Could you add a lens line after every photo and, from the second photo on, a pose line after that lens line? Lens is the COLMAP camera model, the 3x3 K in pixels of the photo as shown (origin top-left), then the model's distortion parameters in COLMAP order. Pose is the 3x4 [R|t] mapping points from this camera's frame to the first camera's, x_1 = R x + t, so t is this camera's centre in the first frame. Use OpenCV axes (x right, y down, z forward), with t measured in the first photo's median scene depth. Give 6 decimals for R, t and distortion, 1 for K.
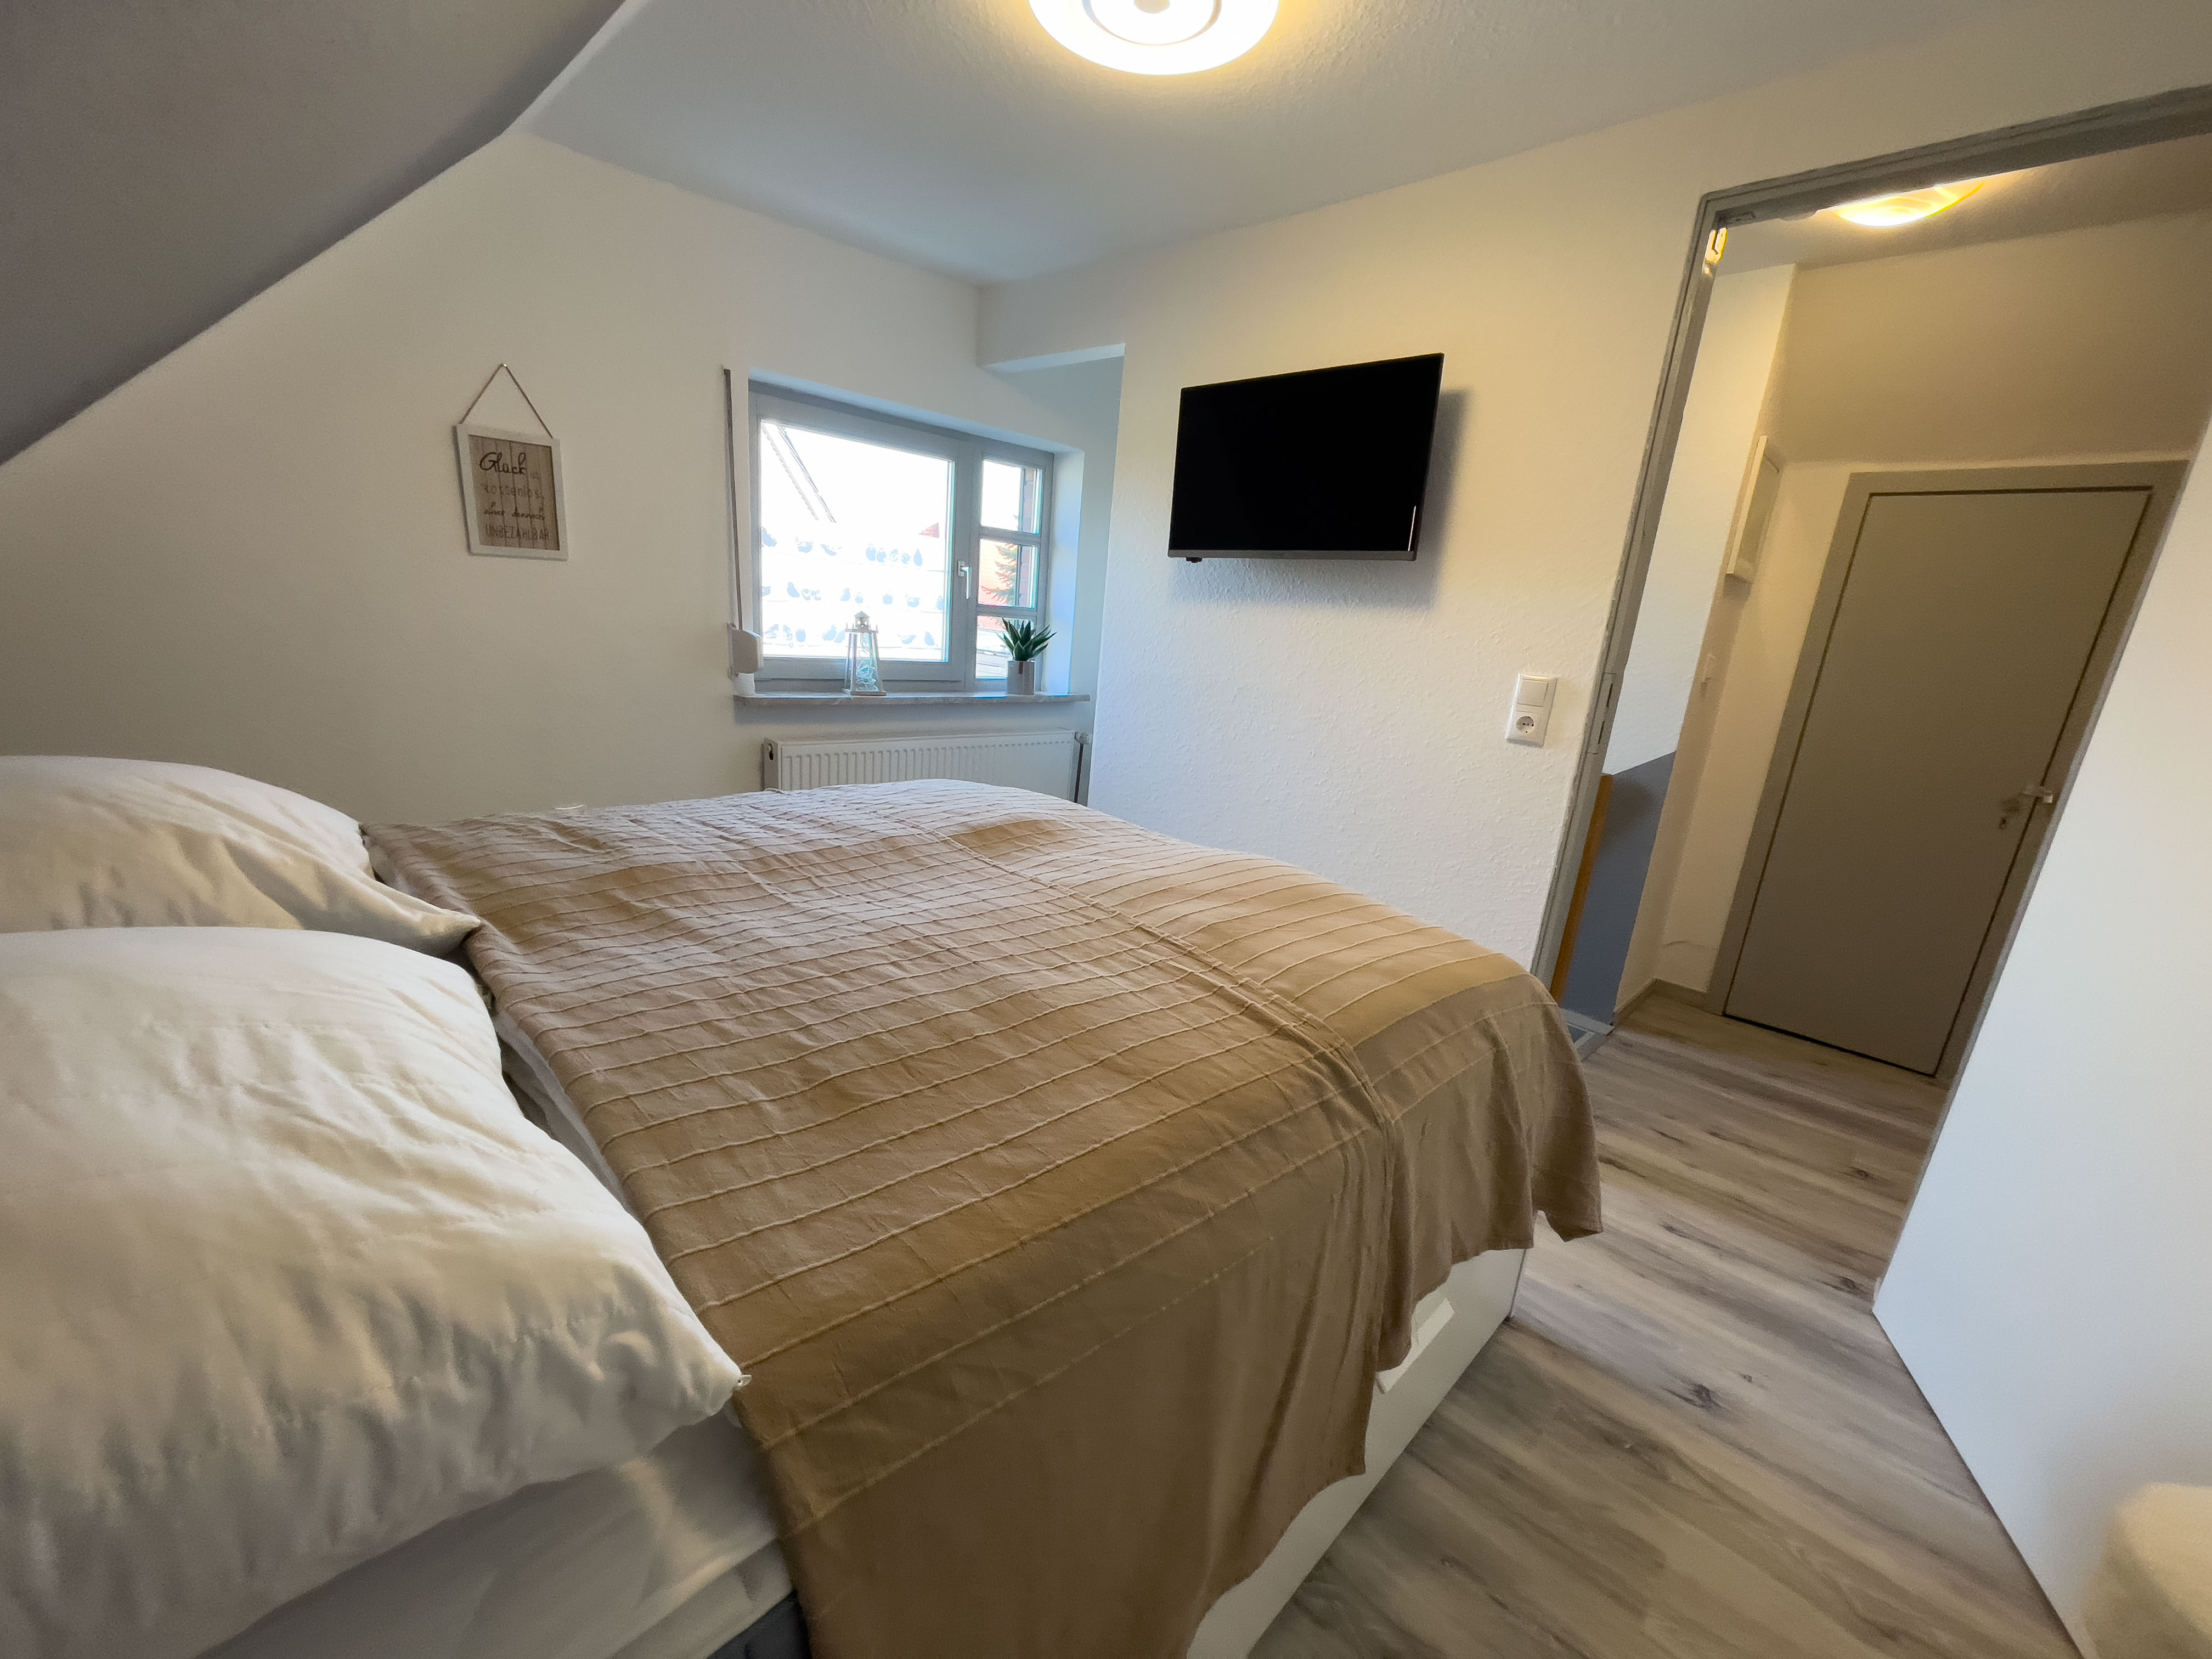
lens RADIAL K [[895.4, 0, 1093.6], [0, 895.4, 838.5], [0, 0, 1]] dist [-0.010021, 0.002893]
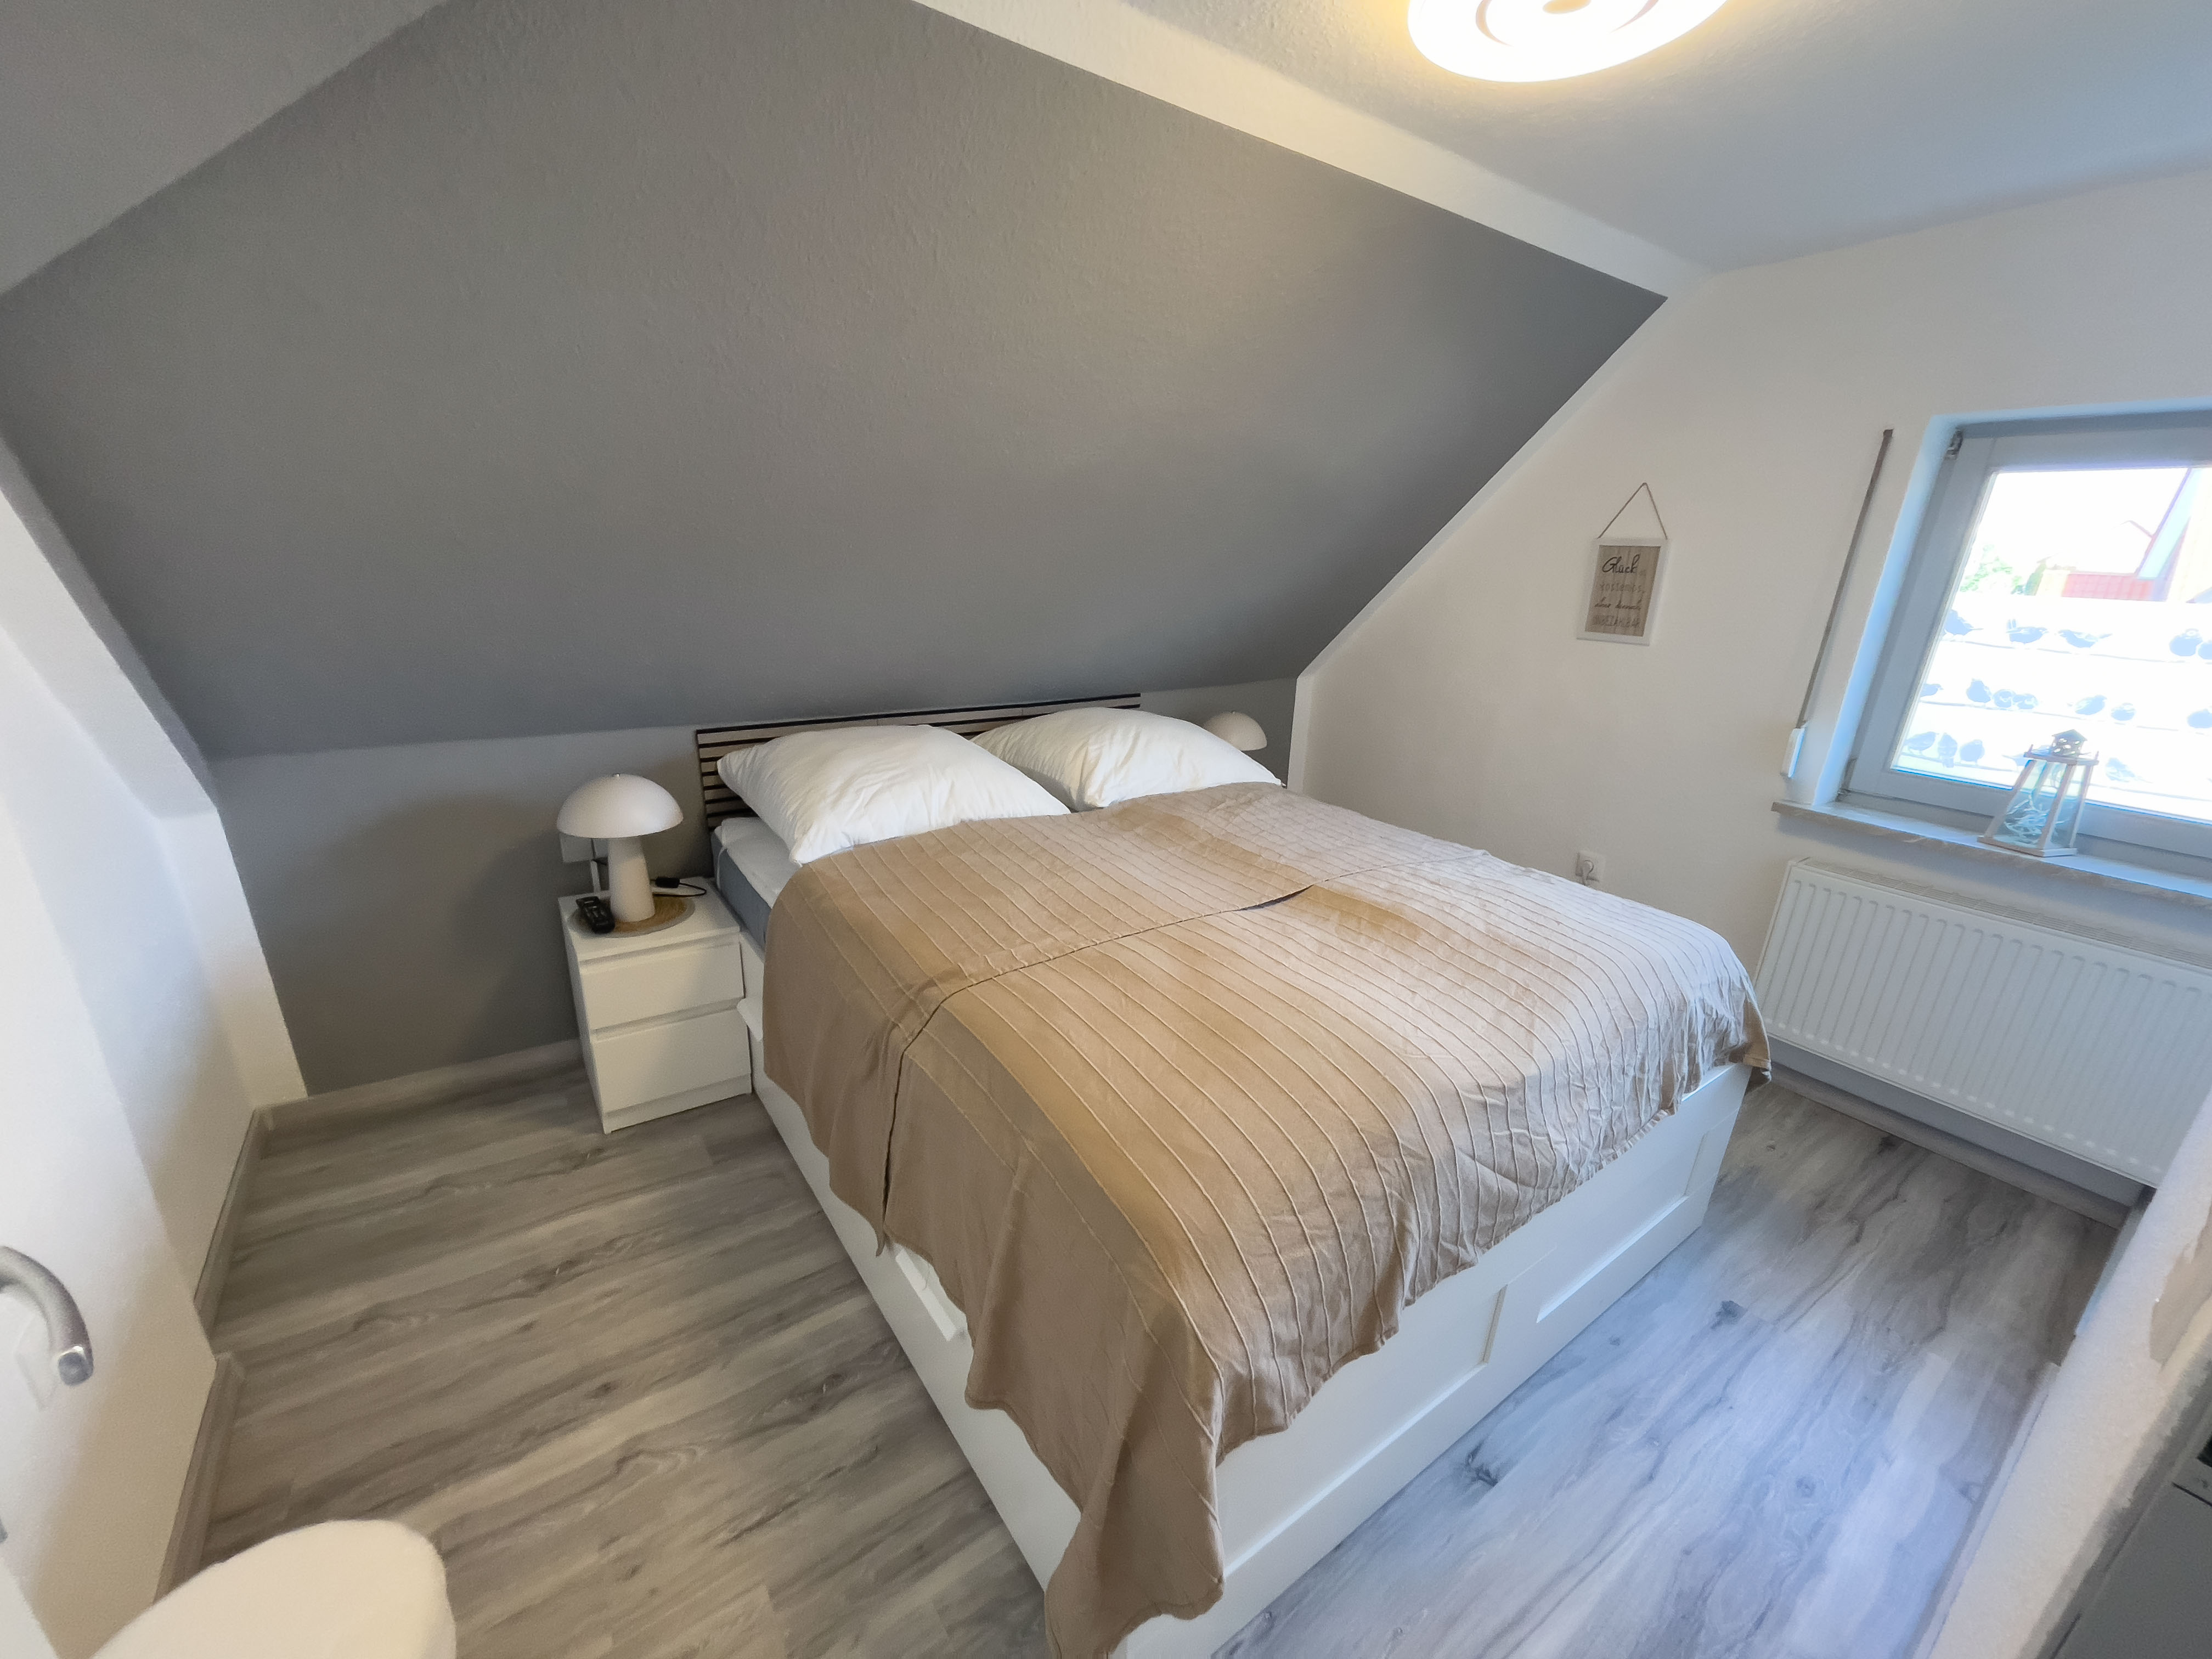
lens RADIAL K [[895.4, 0, 1101.5], [0, 895.4, 820.9], [0, 0, 1]] dist [-0.010021, 0.002893]
pose [[-0.163976, 0.212784, -0.963242, 0.670877], [-0.296156, 0.920796, 0.253824, -0.199827], [0.940959, 0.326891, -0.087971, 0.553916]]
